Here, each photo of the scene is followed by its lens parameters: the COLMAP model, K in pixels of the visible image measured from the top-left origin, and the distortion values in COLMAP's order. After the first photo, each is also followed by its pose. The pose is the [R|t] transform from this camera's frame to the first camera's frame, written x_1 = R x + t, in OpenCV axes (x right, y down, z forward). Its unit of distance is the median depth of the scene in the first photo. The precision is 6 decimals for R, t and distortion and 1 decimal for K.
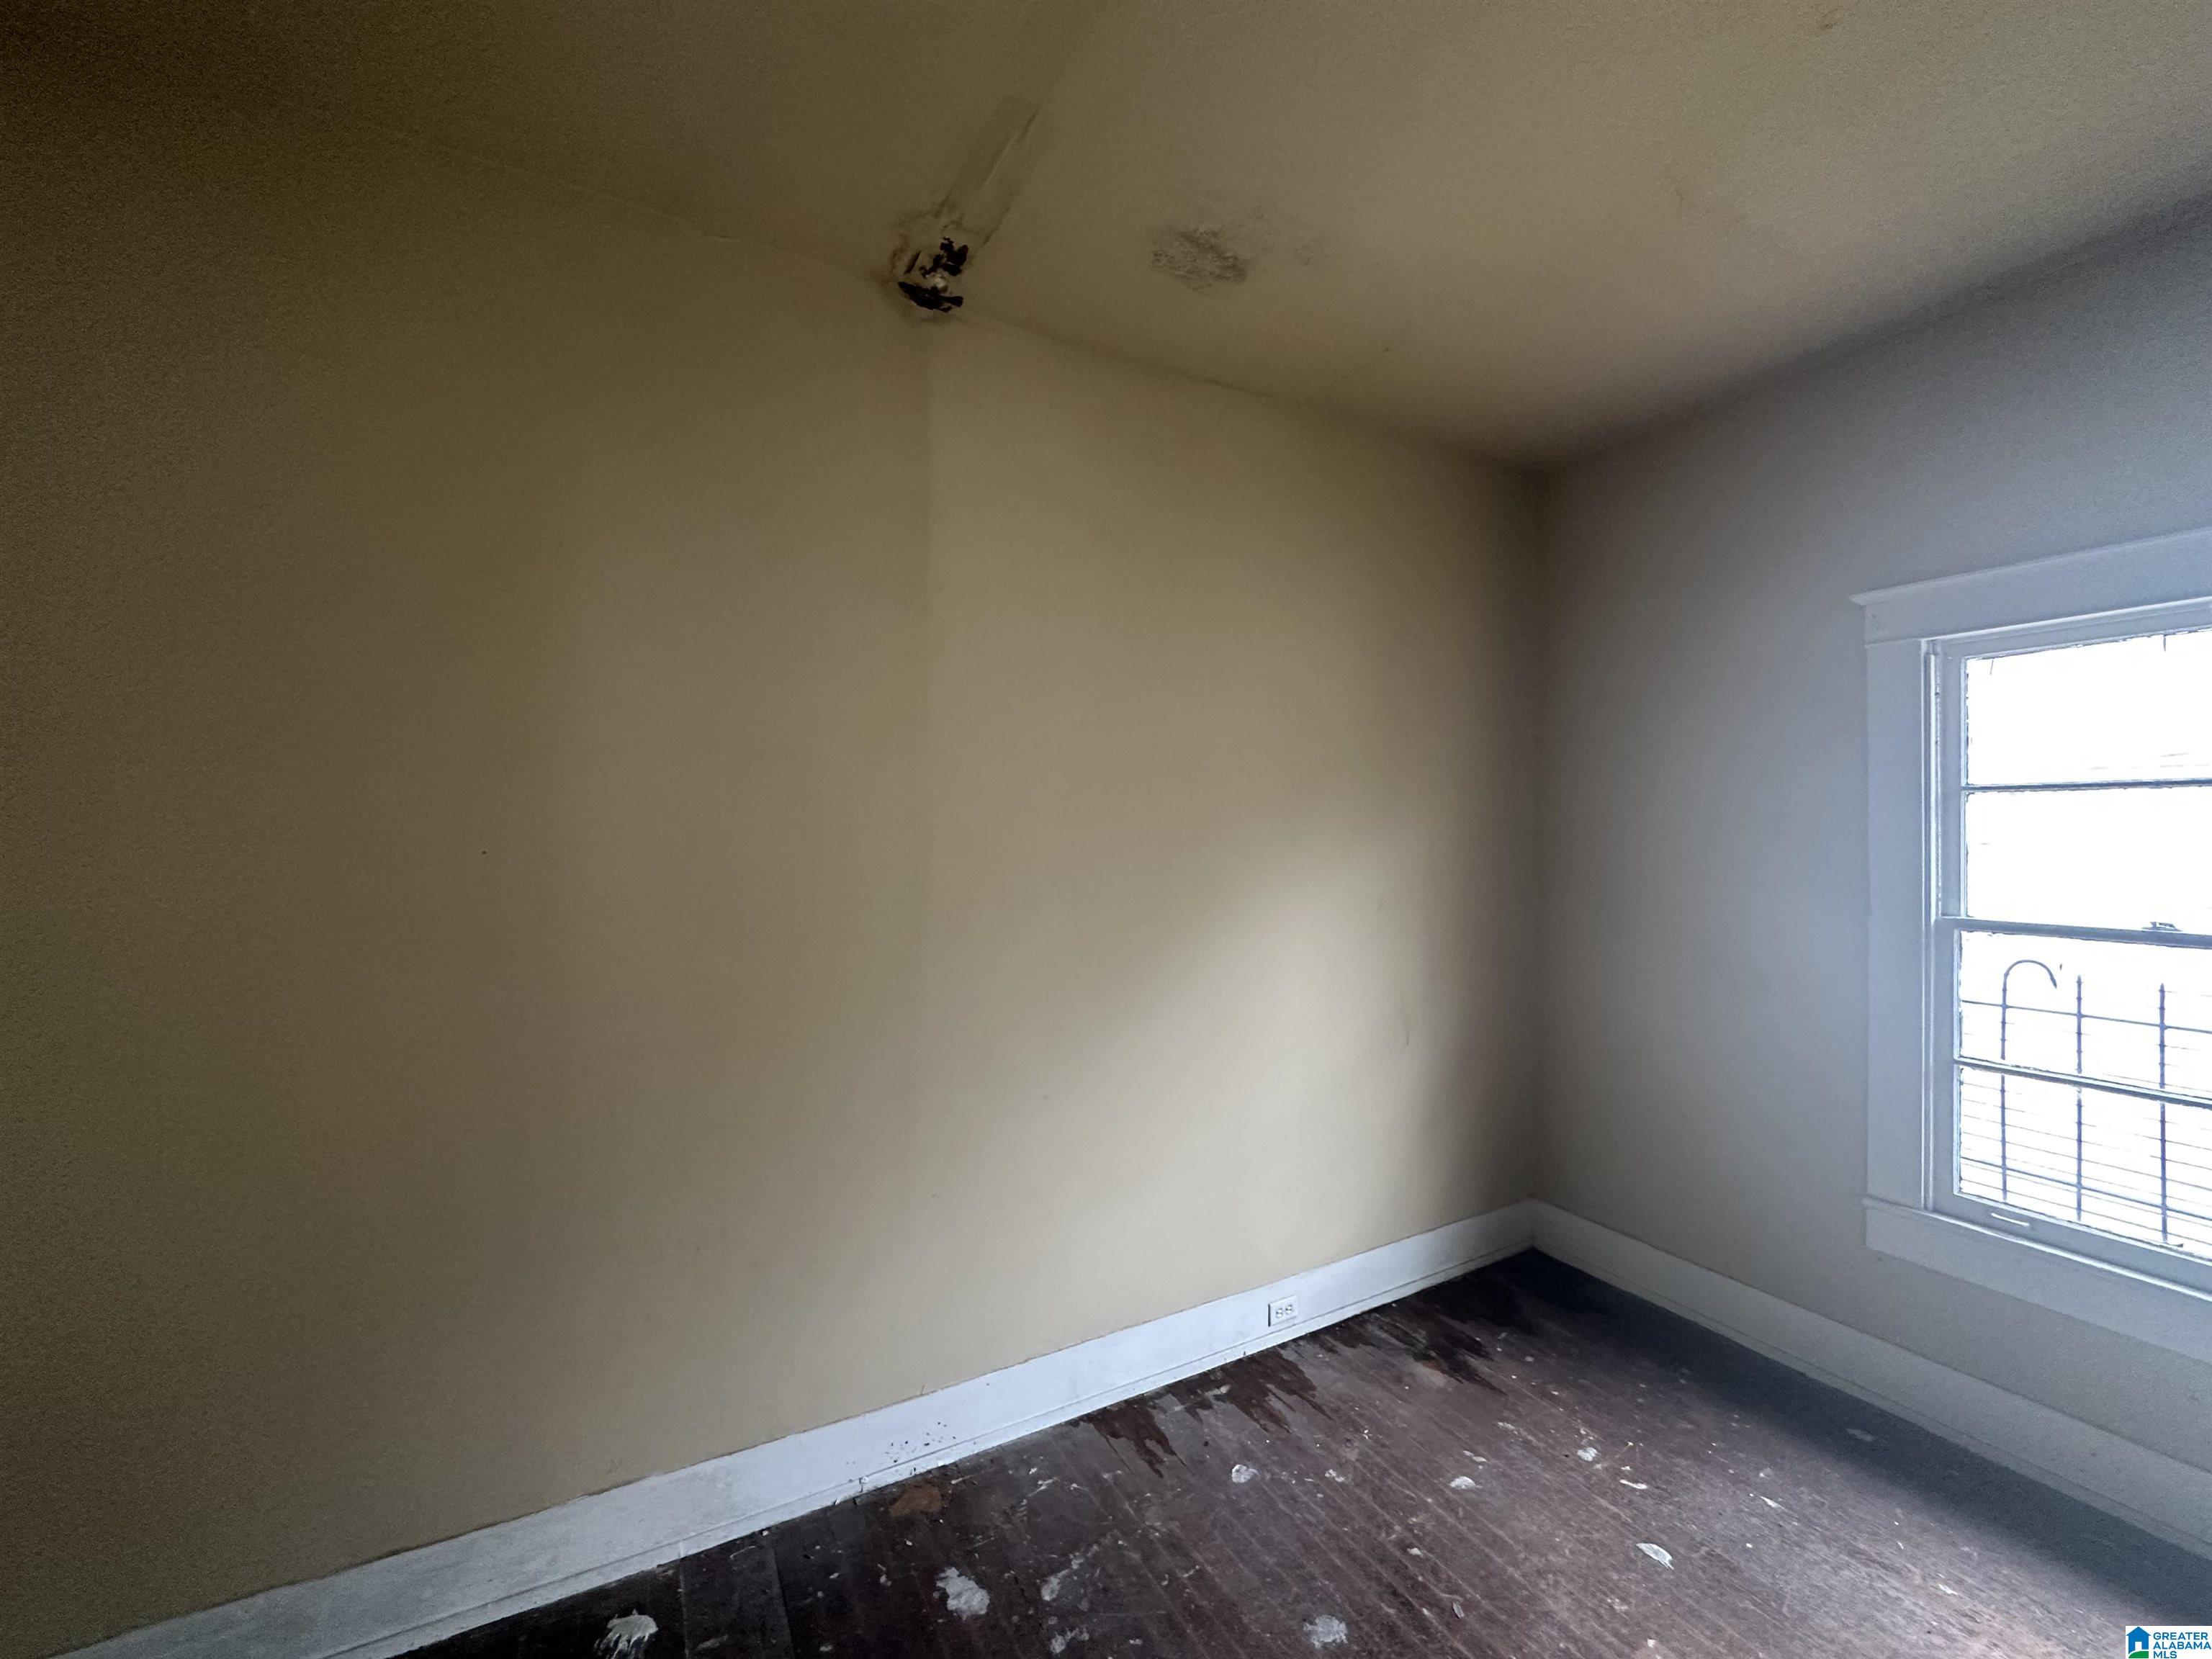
lens RADIAL K [[899.7, 0, 1097.3], [0, 899.7, 823.3], [0, 0, 1]] dist [-0.000130, -0.000070]
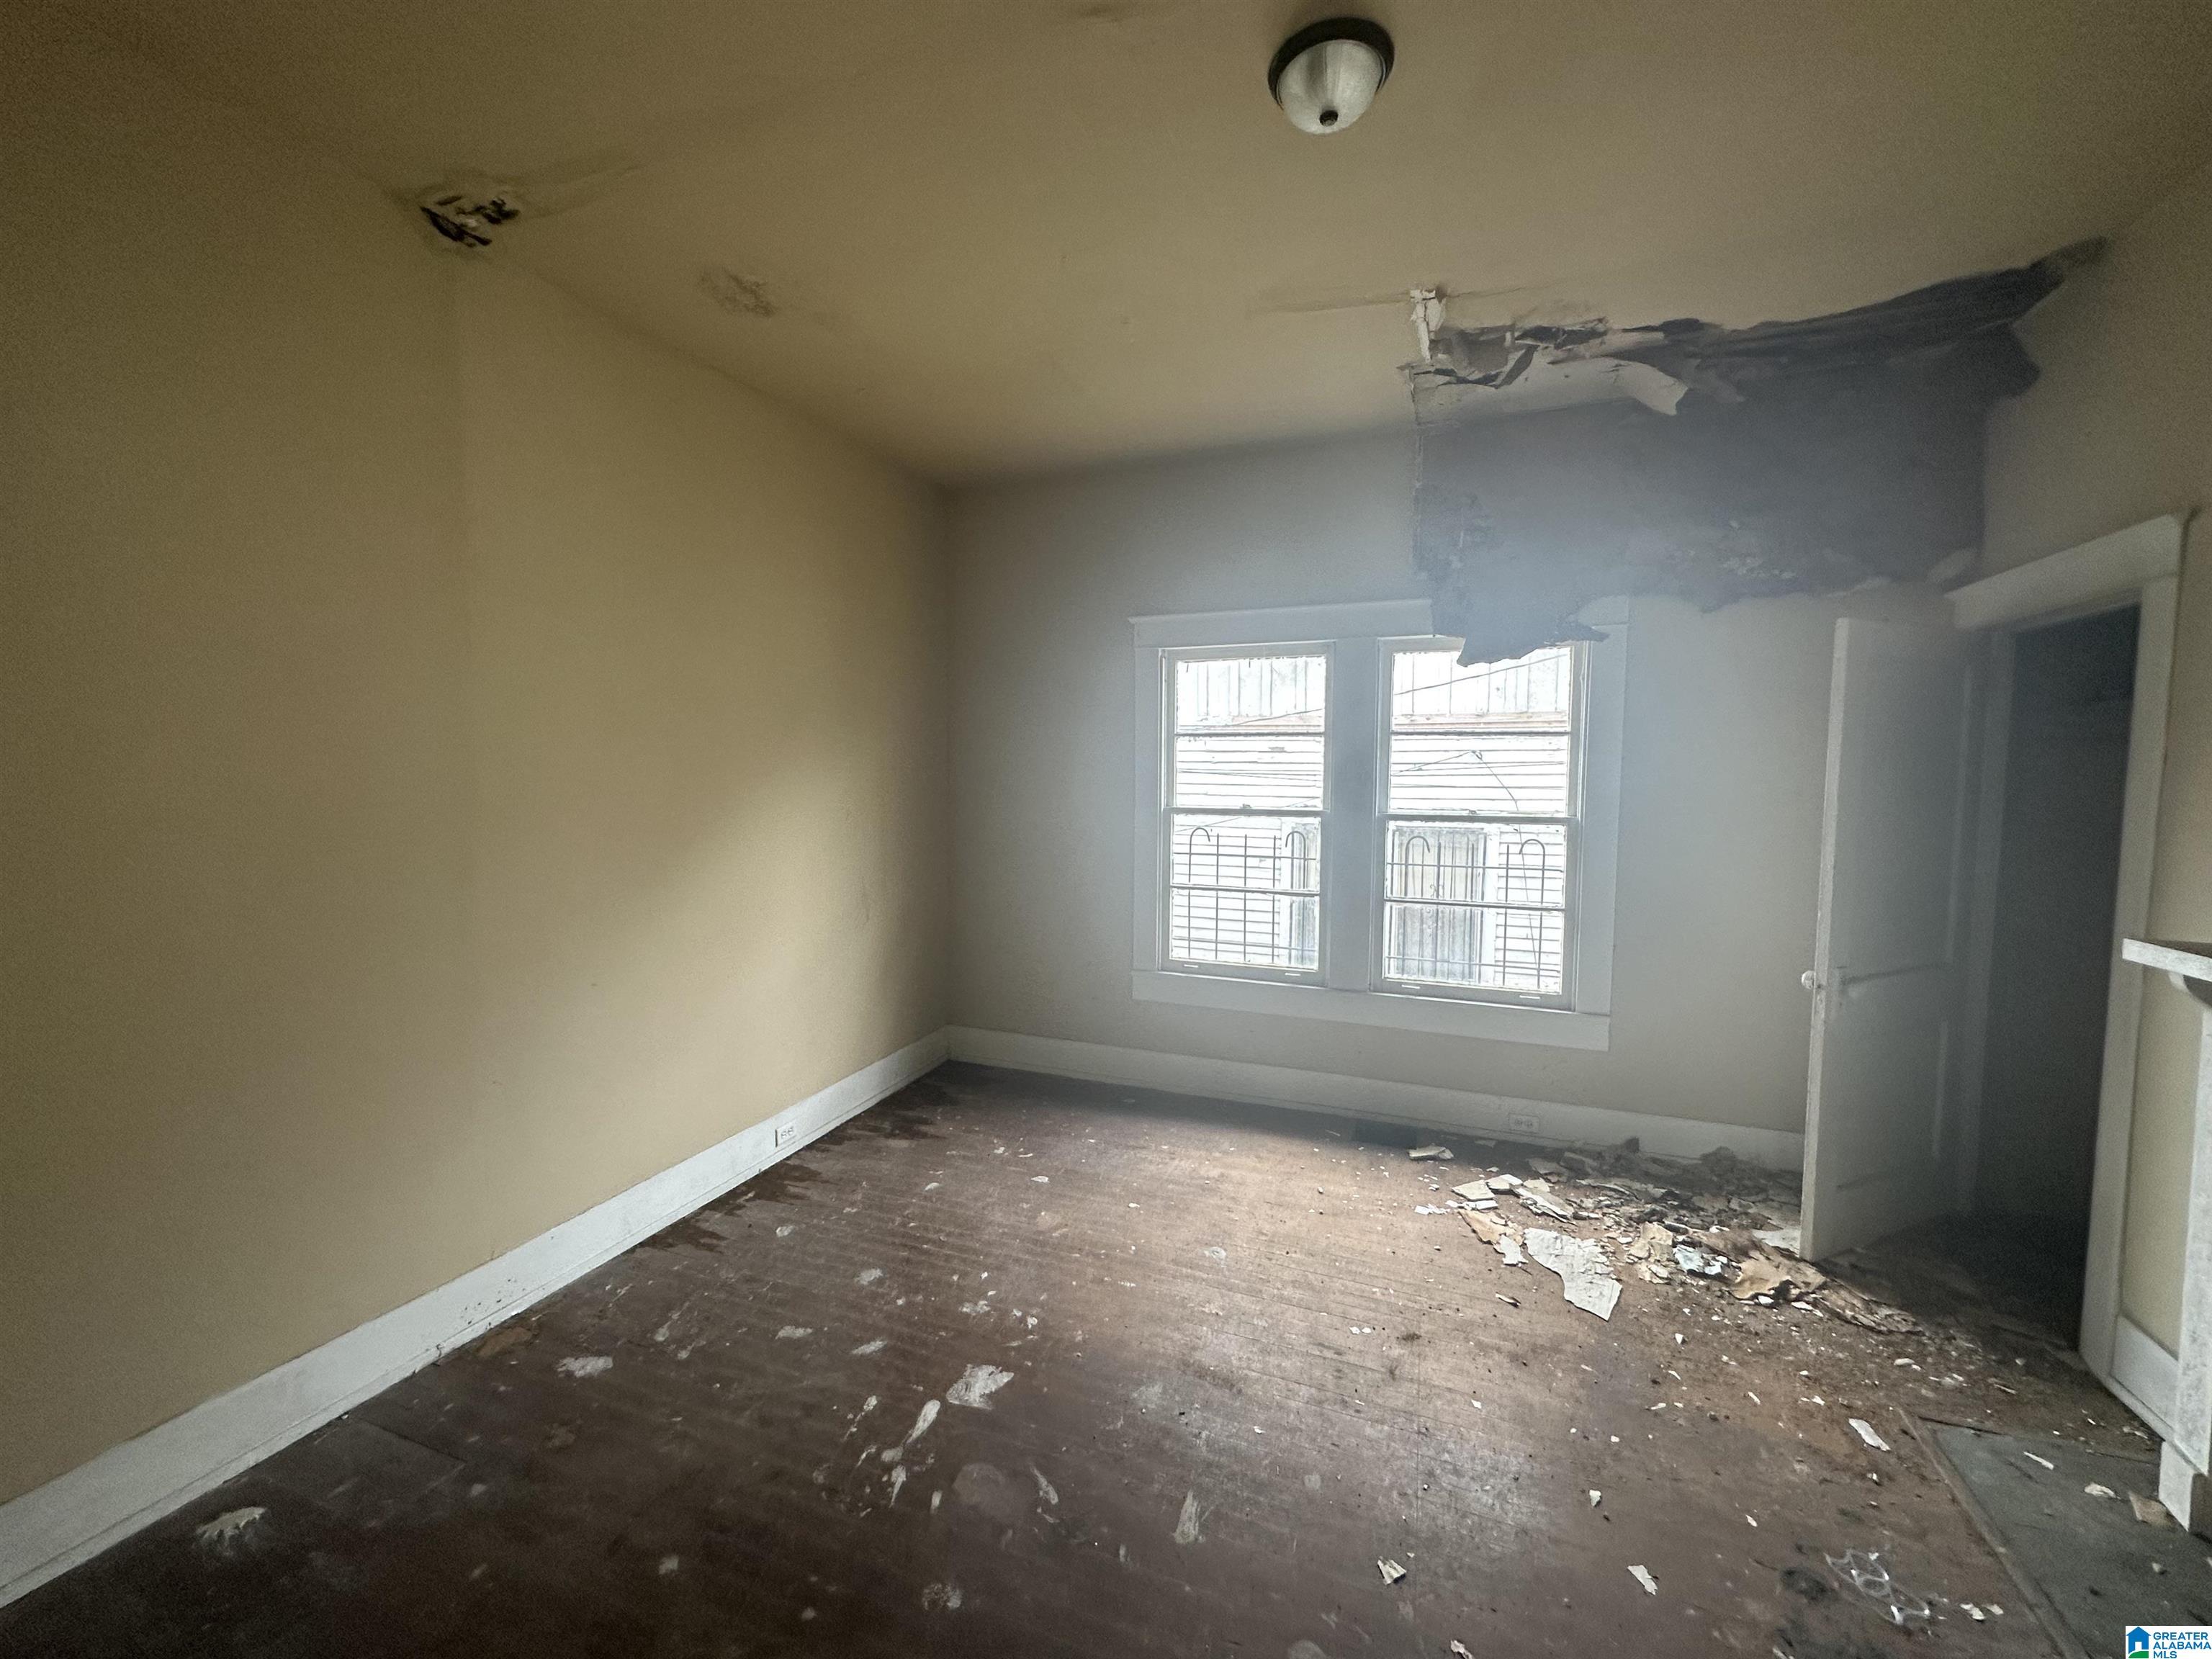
lens RADIAL K [[883.3, 0, 1109.5], [0, 883.3, 826.9], [0, 0, 1]] dist [-0.004203, 0.000114]
pose [[0.769404, -0.041292, 0.637426, -0.271211], [-0.005595, 0.997435, 0.071366, 0.019855], [-0.638738, -0.058476, 0.767199, -0.281293]]
